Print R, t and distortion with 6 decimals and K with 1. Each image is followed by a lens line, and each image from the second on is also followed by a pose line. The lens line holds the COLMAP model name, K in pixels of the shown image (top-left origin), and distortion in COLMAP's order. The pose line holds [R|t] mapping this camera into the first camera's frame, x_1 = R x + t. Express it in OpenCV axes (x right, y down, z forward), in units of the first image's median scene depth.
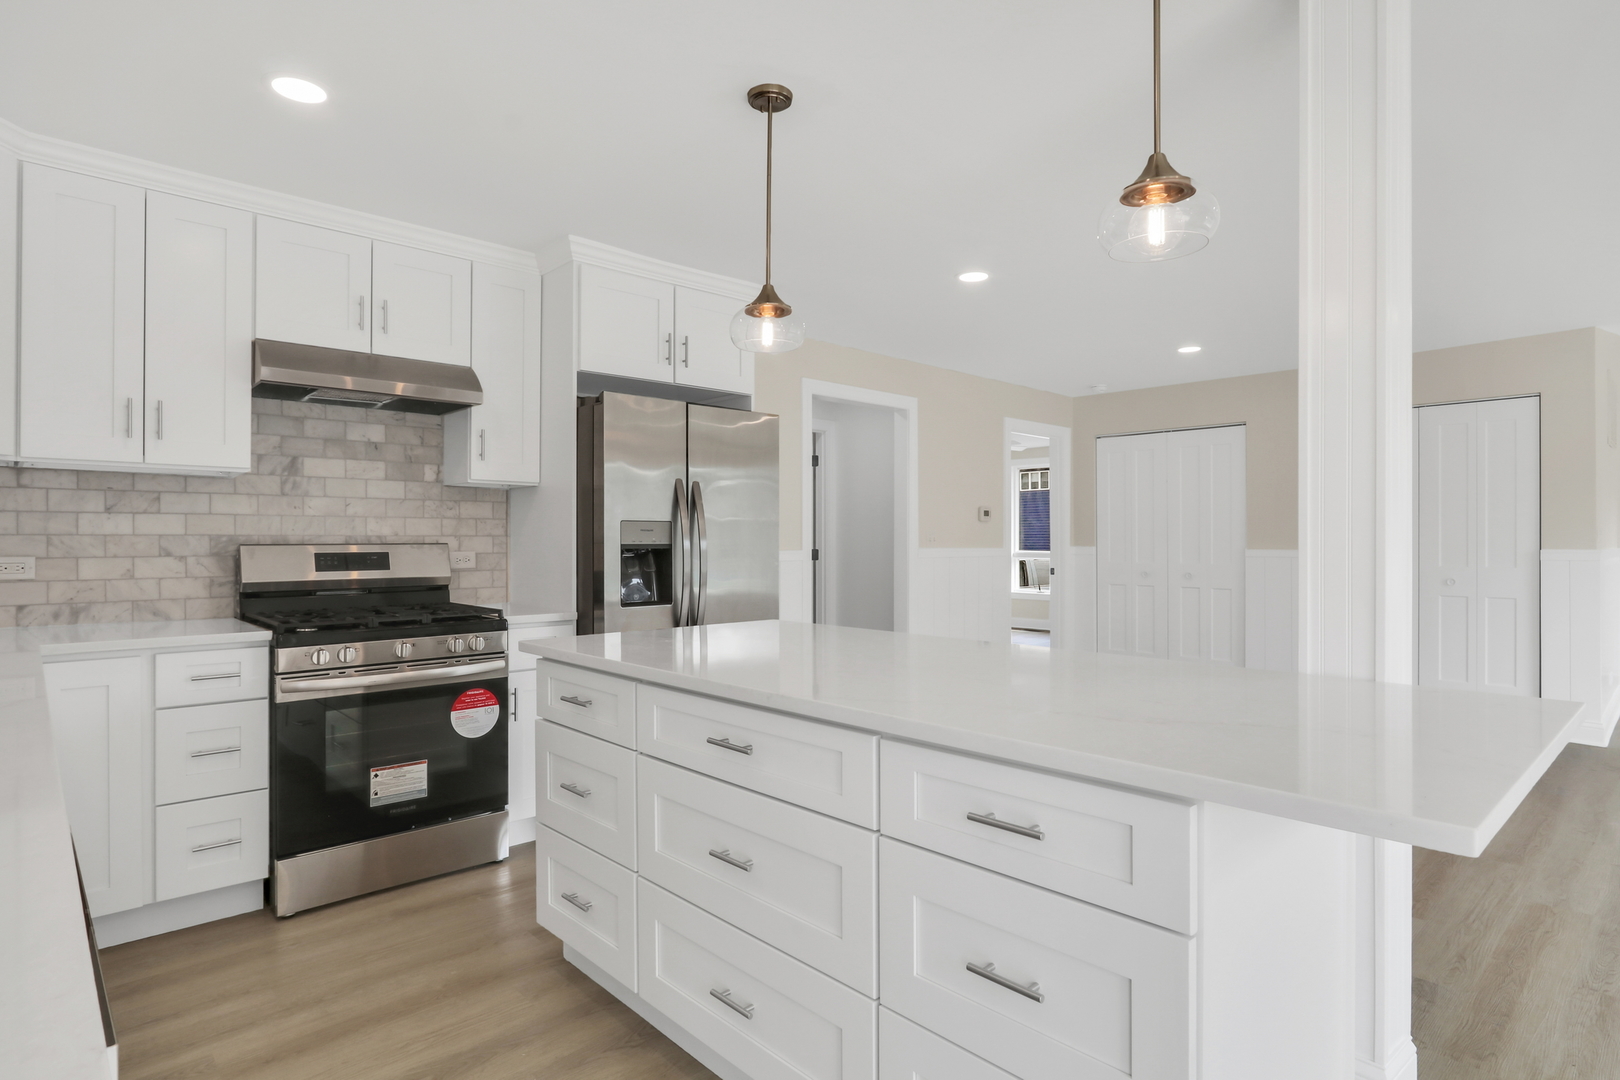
lens RADIAL K [[854.1, 0, 798.4], [0, 854.1, 536.8], [0, 0, 1]] dist [-0.014885, 0.001318]
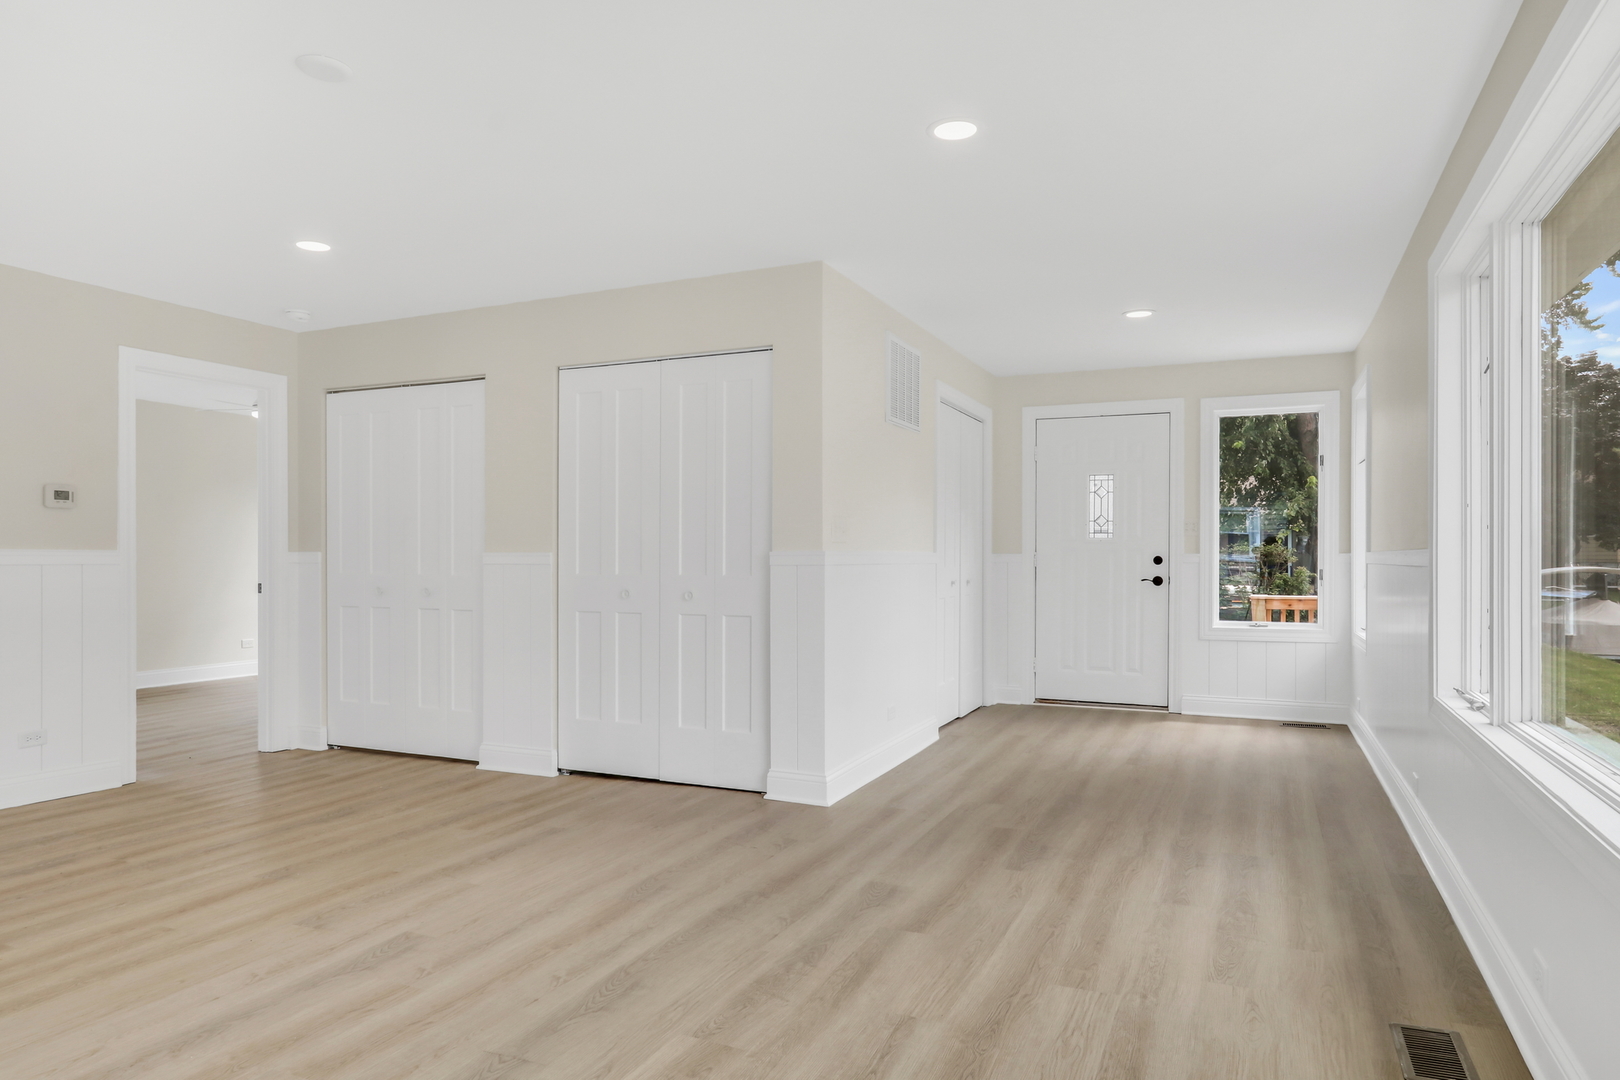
lens RADIAL K [[1002.9, 0, 801.7], [0, 1002.9, 546.7], [0, 0, 1]] dist [-0.021535, 0.013671]
pose [[0.919198, 0.004590, 0.393770, 0.836857], [-0.002203, 0.999976, -0.006513, 0.026414], [-0.393791, 0.005119, 0.919186, 0.234309]]
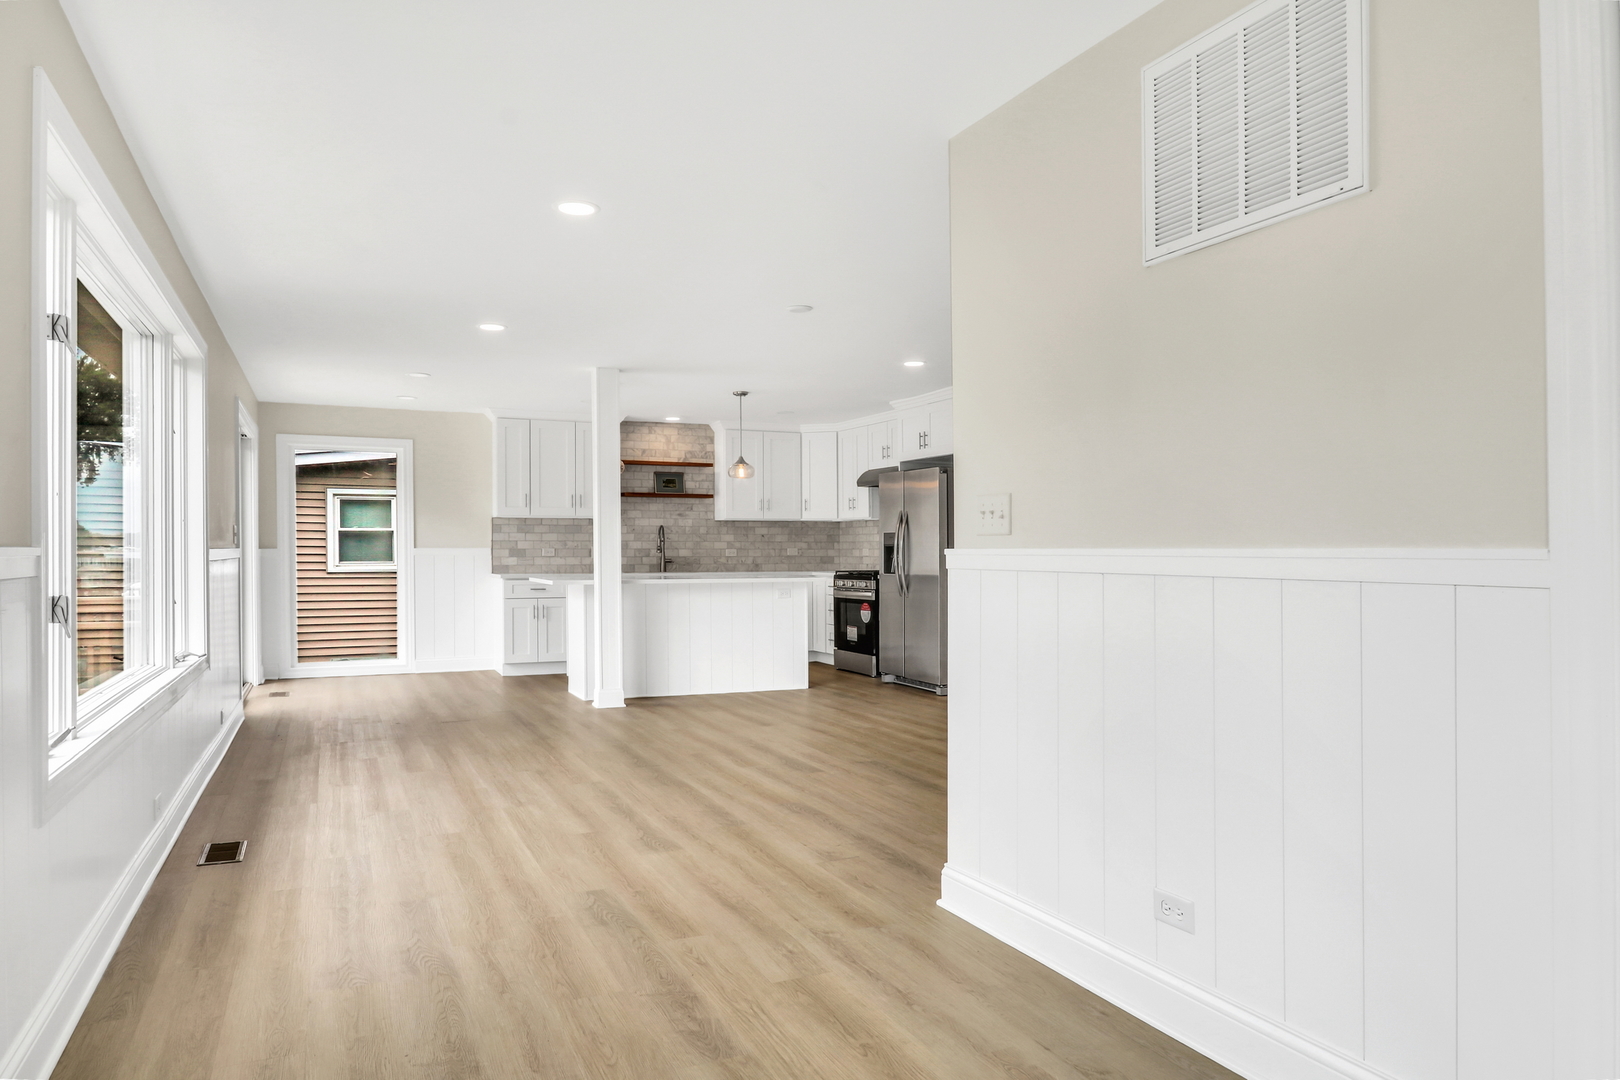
lens RADIAL K [[1029.0, 0, 777.0], [0, 1029.0, 546.3], [0, 0, 1]] dist [0.001338, 0.001080]
pose [[-0.322921, -0.004104, -0.946417, 2.351176], [0.005309, 0.999967, -0.006148, 0.031185], [0.946411, -0.007010, -0.322888, 1.611364]]
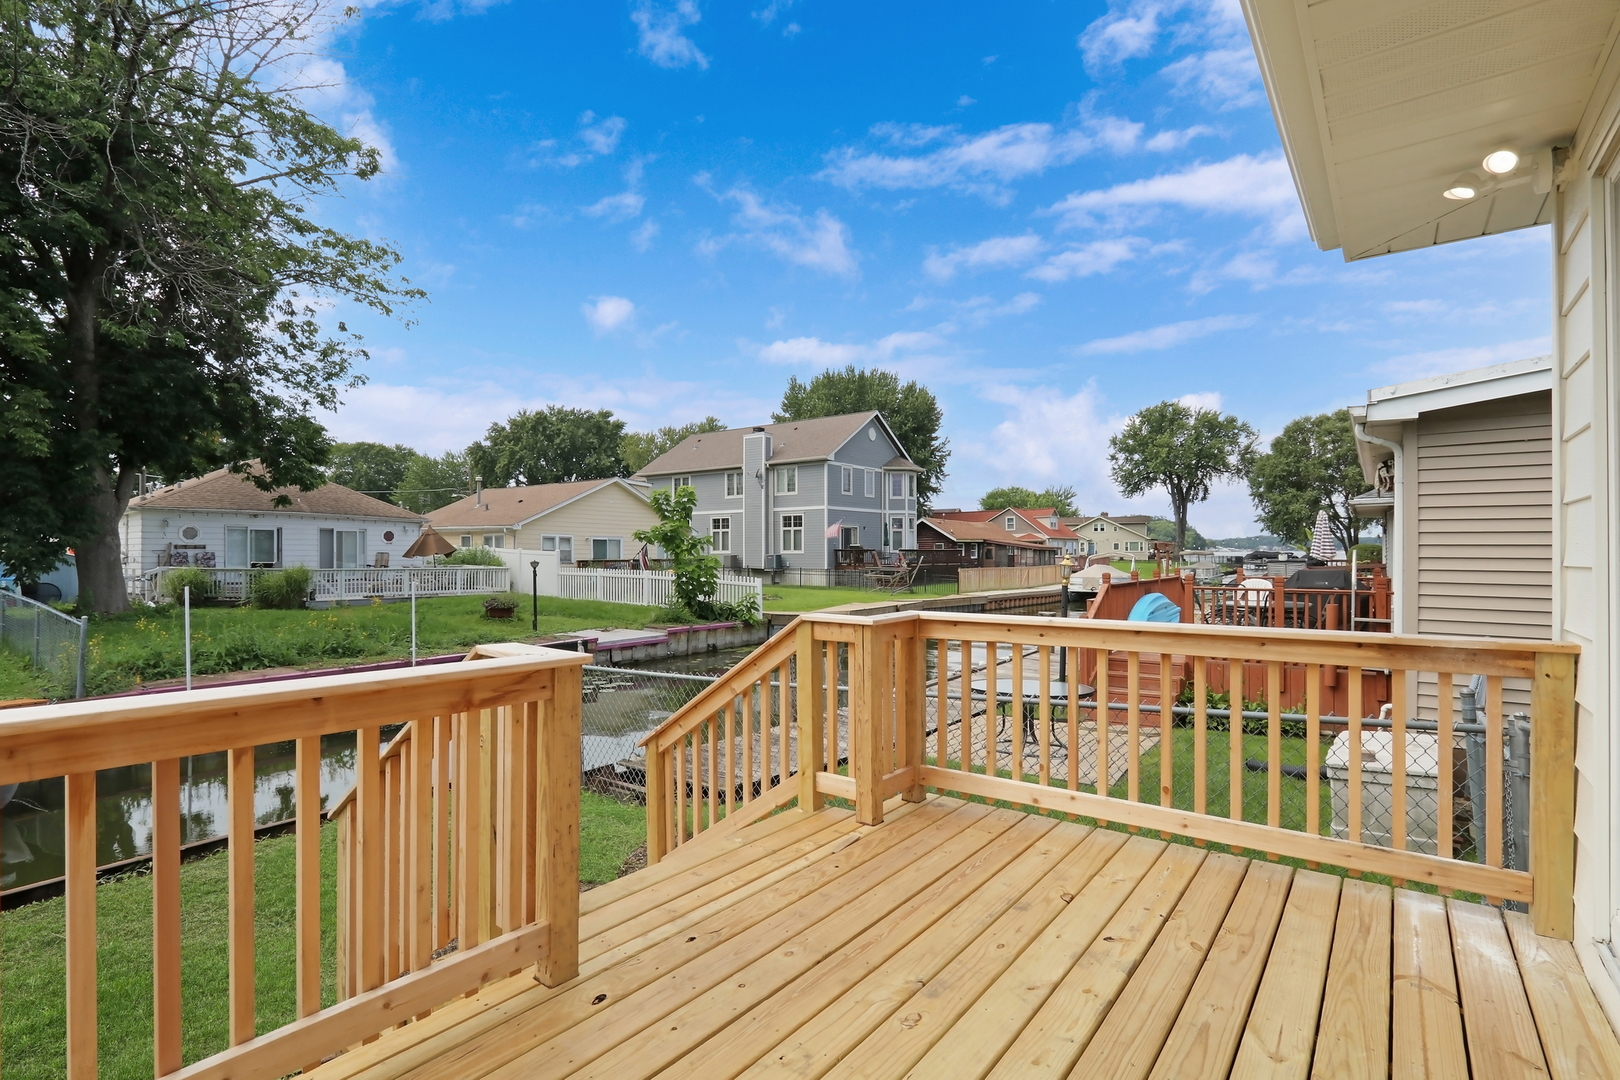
lens RADIAL K [[766.4, 0, 797.4], [0, 766.4, 555.7], [0, 0, 1]] dist [-0.012886, 0.001539]
pose [[-0.986632, 0.004386, -0.162905, 1.099019], [0.004113, 0.999990, 0.002011, 0.044871], [0.162912, 0.001314, -0.986640, 0.015795]]
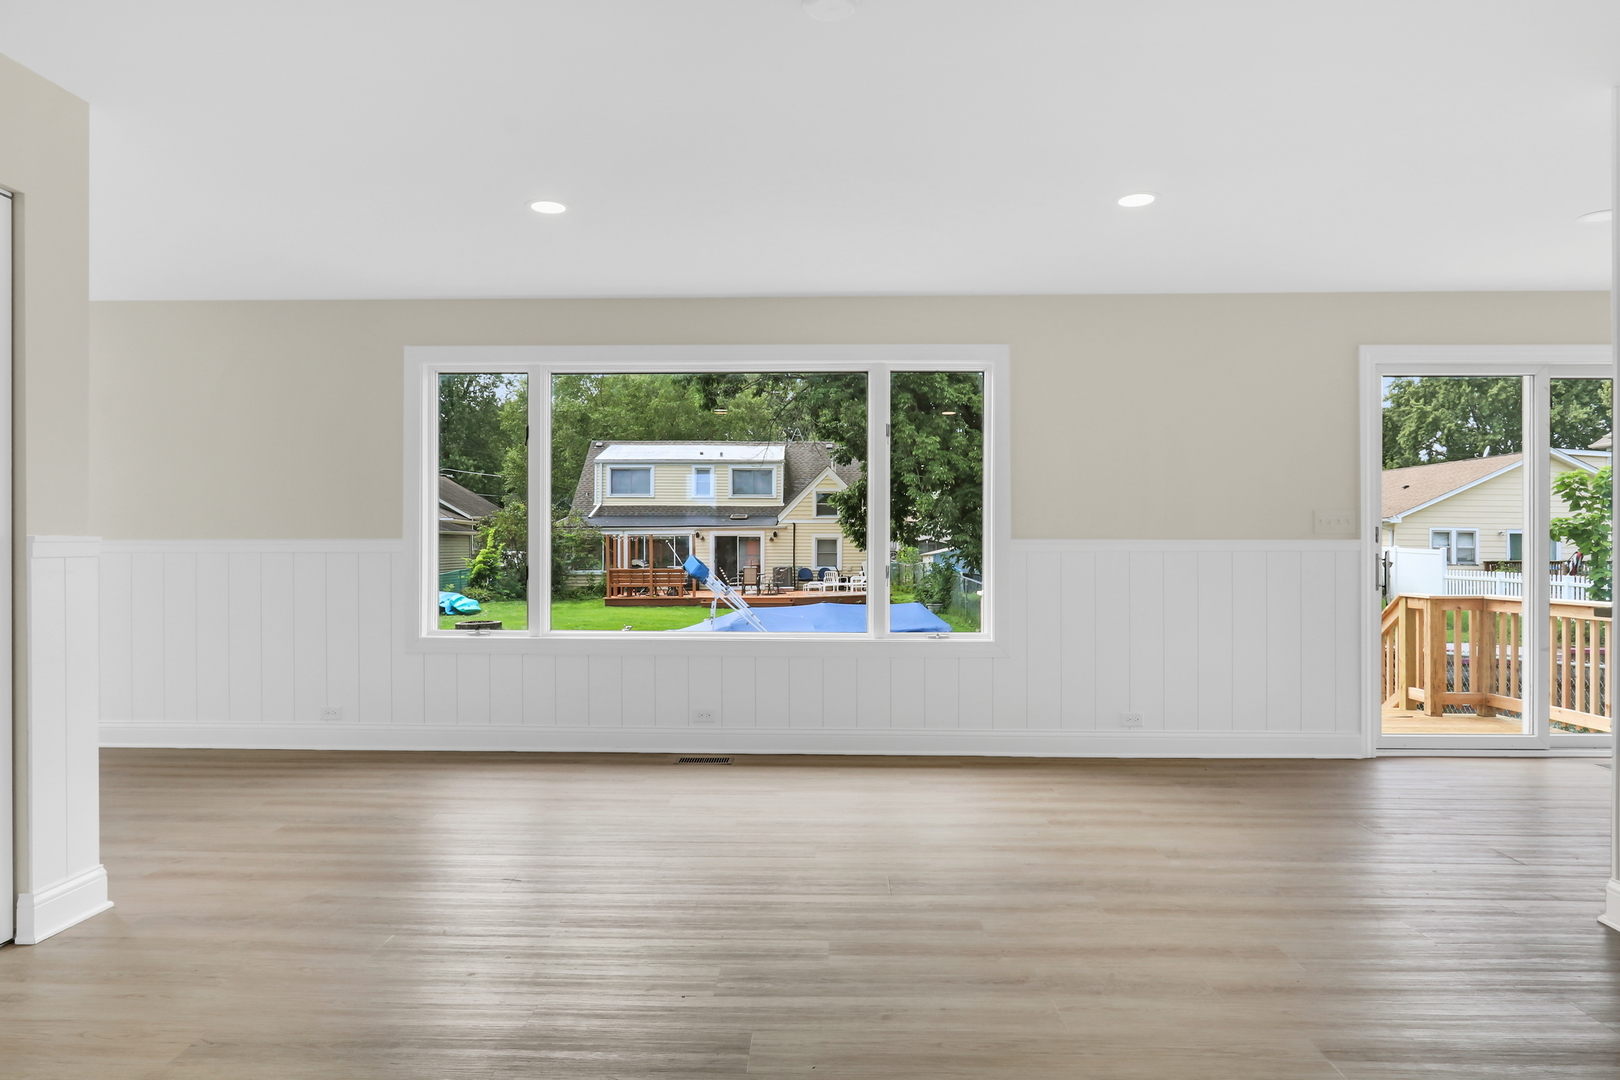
lens RADIAL K [[1002.9, 0, 801.7], [0, 1002.9, 546.7], [0, 0, 1]] dist [-0.021535, 0.013671]
pose [[-0.721638, 0.002767, 0.692265, 0.298155], [-0.001611, 0.999983, -0.005676, 0.037135], [-0.692269, -0.005211, -0.721621, 1.654604]]
